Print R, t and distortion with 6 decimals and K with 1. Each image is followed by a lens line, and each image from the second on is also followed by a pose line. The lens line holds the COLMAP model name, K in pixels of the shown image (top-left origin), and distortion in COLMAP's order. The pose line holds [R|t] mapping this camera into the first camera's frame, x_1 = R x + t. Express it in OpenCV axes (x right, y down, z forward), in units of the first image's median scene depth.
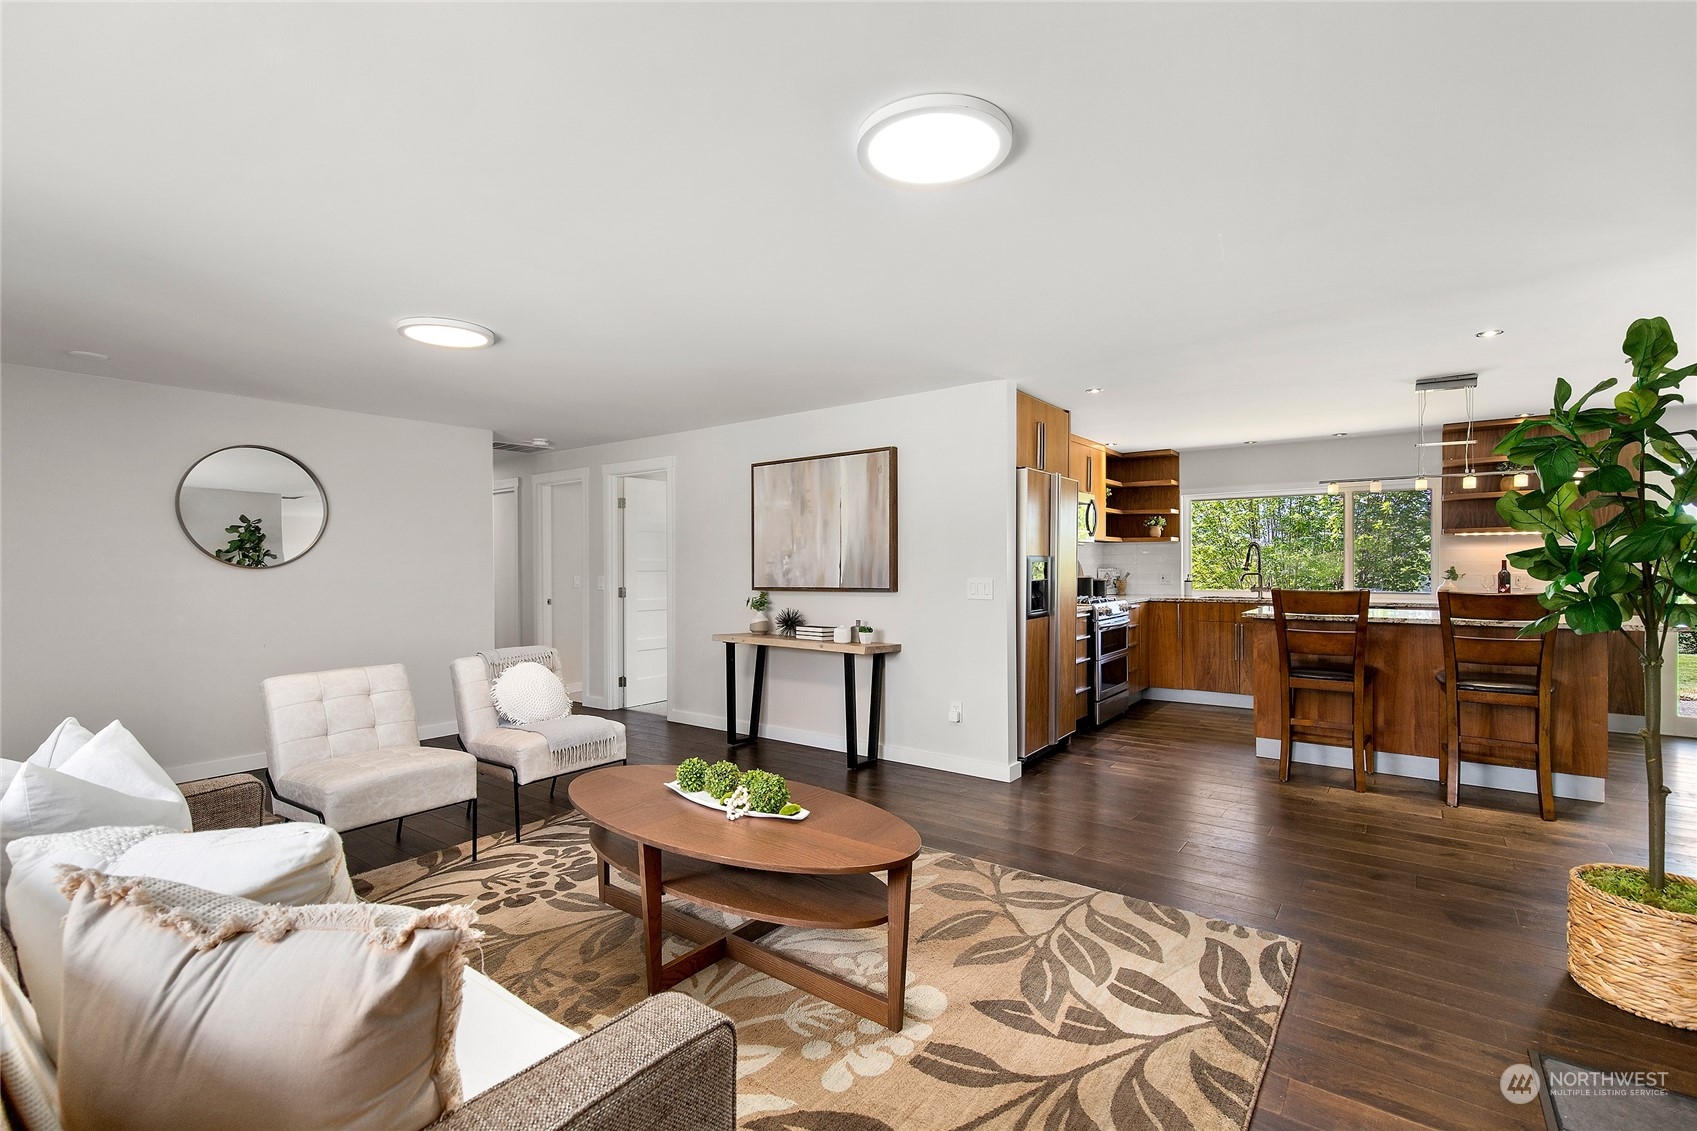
lens RADIAL K [[765.7, 0, 846.7], [0, 765.7, 560.9], [0, 0, 1]] dist [0.000618, 0.000156]
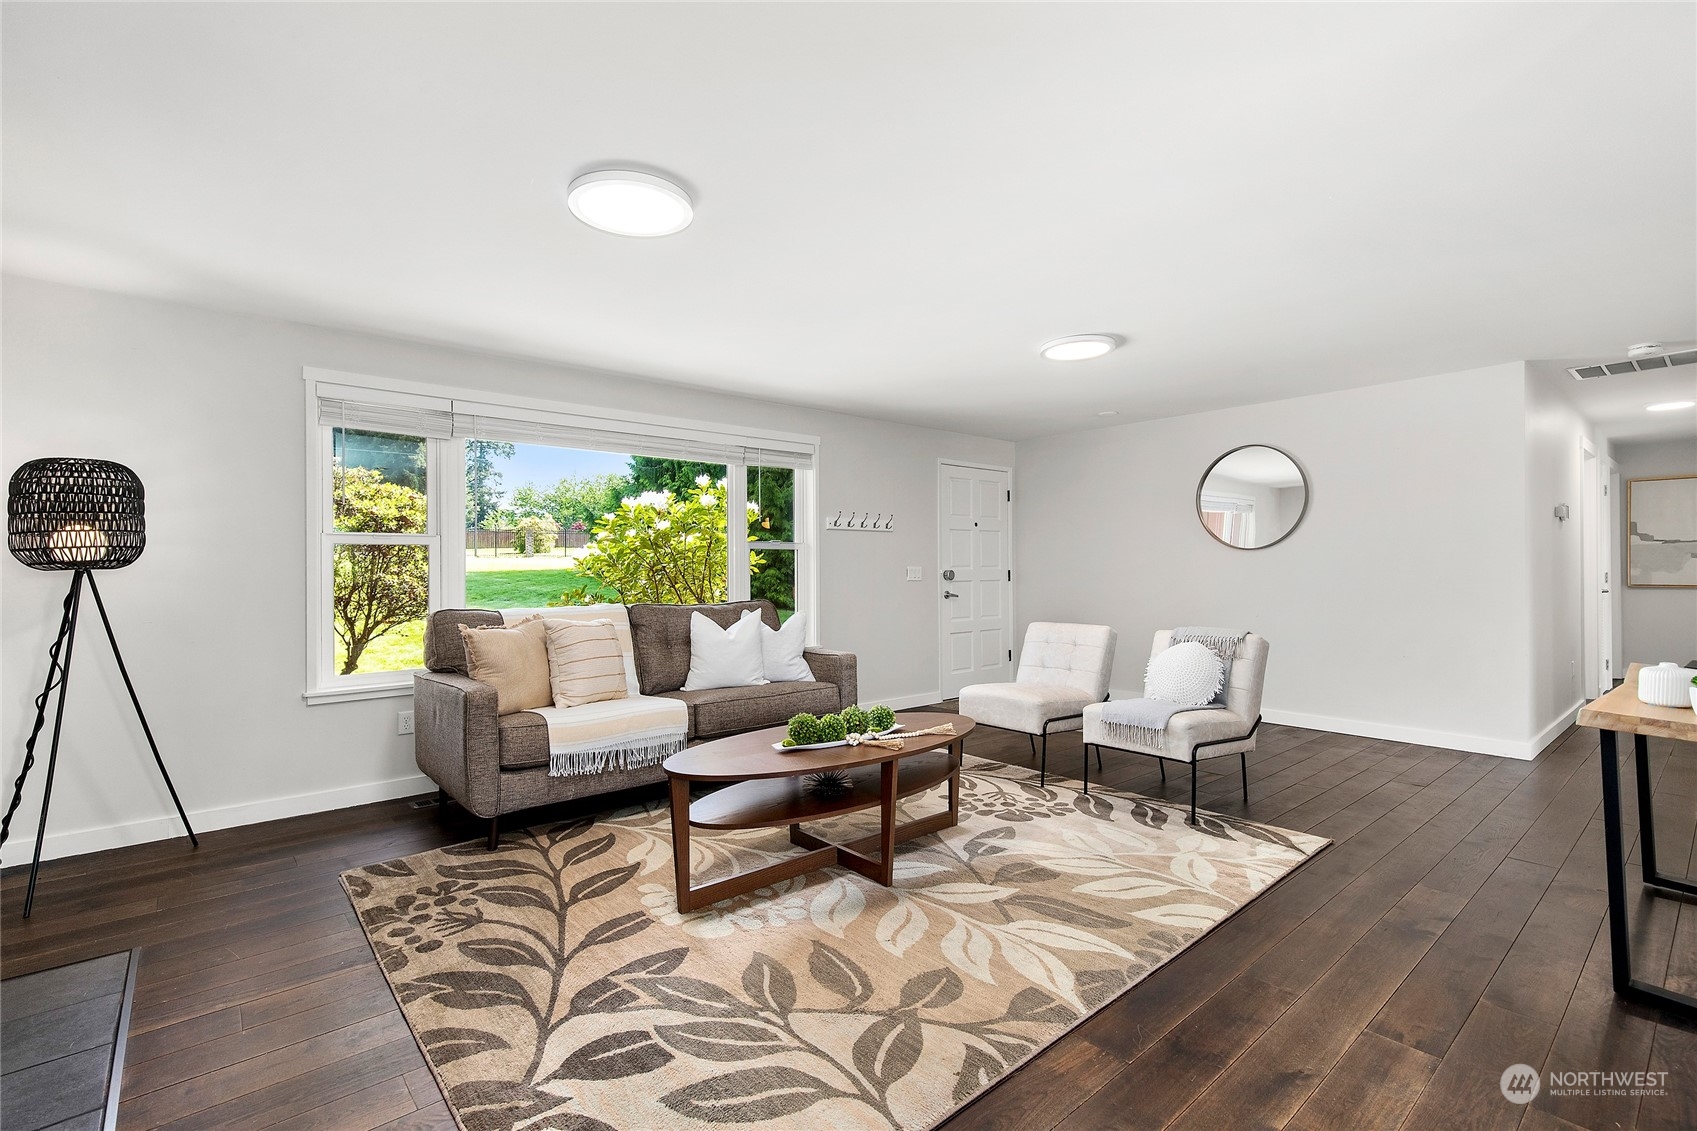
lens RADIAL K [[765.7, 0, 846.7], [0, 765.7, 560.9], [0, 0, 1]] dist [0.000618, 0.000156]
pose [[-0.209690, 0.003336, -0.977762, 1.033483], [0.009389, 0.999955, 0.001398, 0.040460], [0.977723, -0.008887, -0.209711, 1.296725]]
